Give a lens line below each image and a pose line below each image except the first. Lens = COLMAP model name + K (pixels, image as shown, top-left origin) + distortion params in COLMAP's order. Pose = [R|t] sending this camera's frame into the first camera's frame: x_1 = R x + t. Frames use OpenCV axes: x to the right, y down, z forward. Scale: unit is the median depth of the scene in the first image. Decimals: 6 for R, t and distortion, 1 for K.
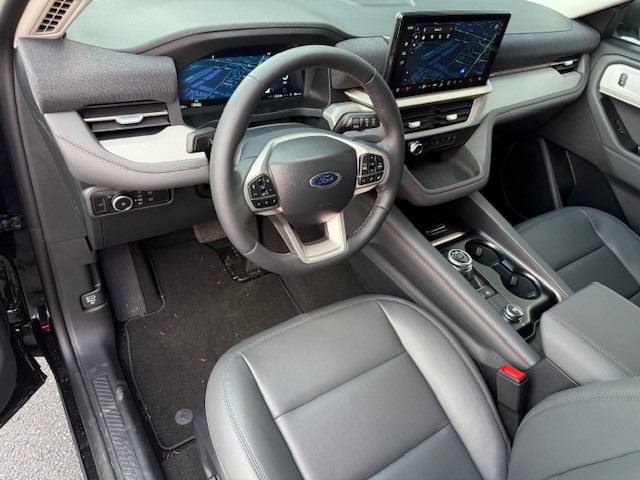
lens RADIAL K [[462.8, 0, 325.7], [0, 462.8, 242.2], [0, 0, 1]] dist [0.031325, -0.045806]
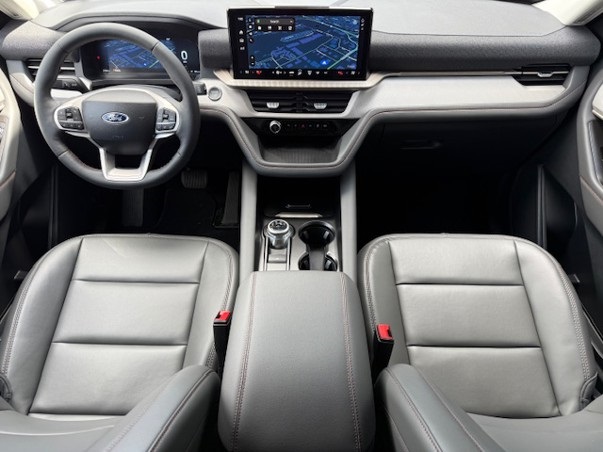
lens RADIAL K [[436.1, 0, 303.3], [0, 436.1, 234.1], [0, 0, 1]] dist [0.031325, -0.045806]
pose [[0.816559, 0.245766, -0.522332, 0.965218], [-0.273718, 0.961498, 0.024500, 0.007823], [0.508243, 0.122966, 0.852390, 0.159428]]
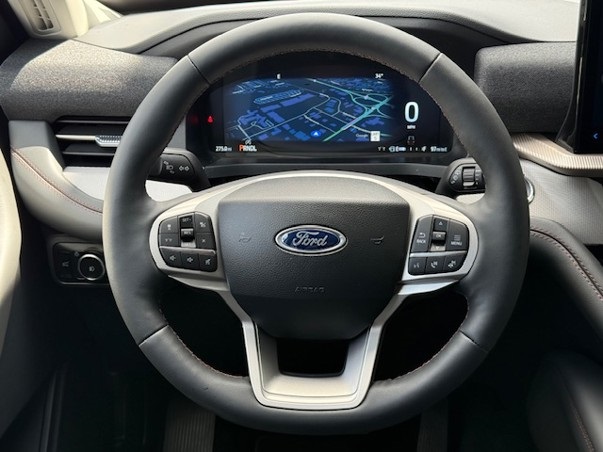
lens RADIAL K [[855.3, 0, 299.4], [0, 855.3, 228.9], [0, 0, 1]] dist [0.085129, 0.000000]
pose [[0.767726, 0.056049, -0.638322, 0.476611], [-0.294944, 0.915276, -0.274369, 0.094225], [0.568863, 0.398909, 0.719212, 0.223513]]
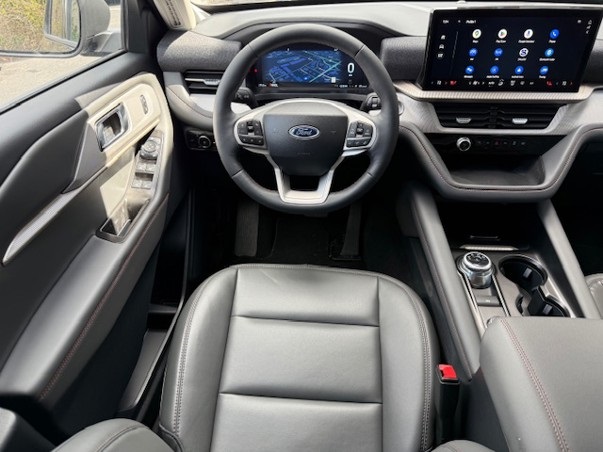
lens RADIAL K [[436.1, 0, 299.6], [0, 436.1, 230.2], [0, 0, 1]] dist [0.031325, -0.045806]
pose [[0.777155, 0.216993, -0.590715, 0.564854], [-0.294110, 0.955090, -0.036095, 0.119196], [0.556353, 0.201787, 0.806073, 0.092948]]
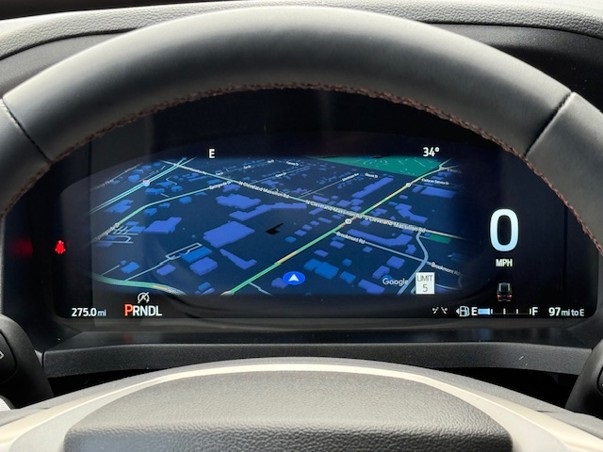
lens RADIAL K [[1722.5, 0, 300.1], [0, 1722.5, 221.5], [0, 0, 1]] dist [0.153893, 0.000000]
pose [[0.780482, -0.042088, -0.623760, 0.415363], [-0.284700, 0.864345, -0.414552, 0.061432], [0.556592, 0.501135, 0.662623, 0.296883]]
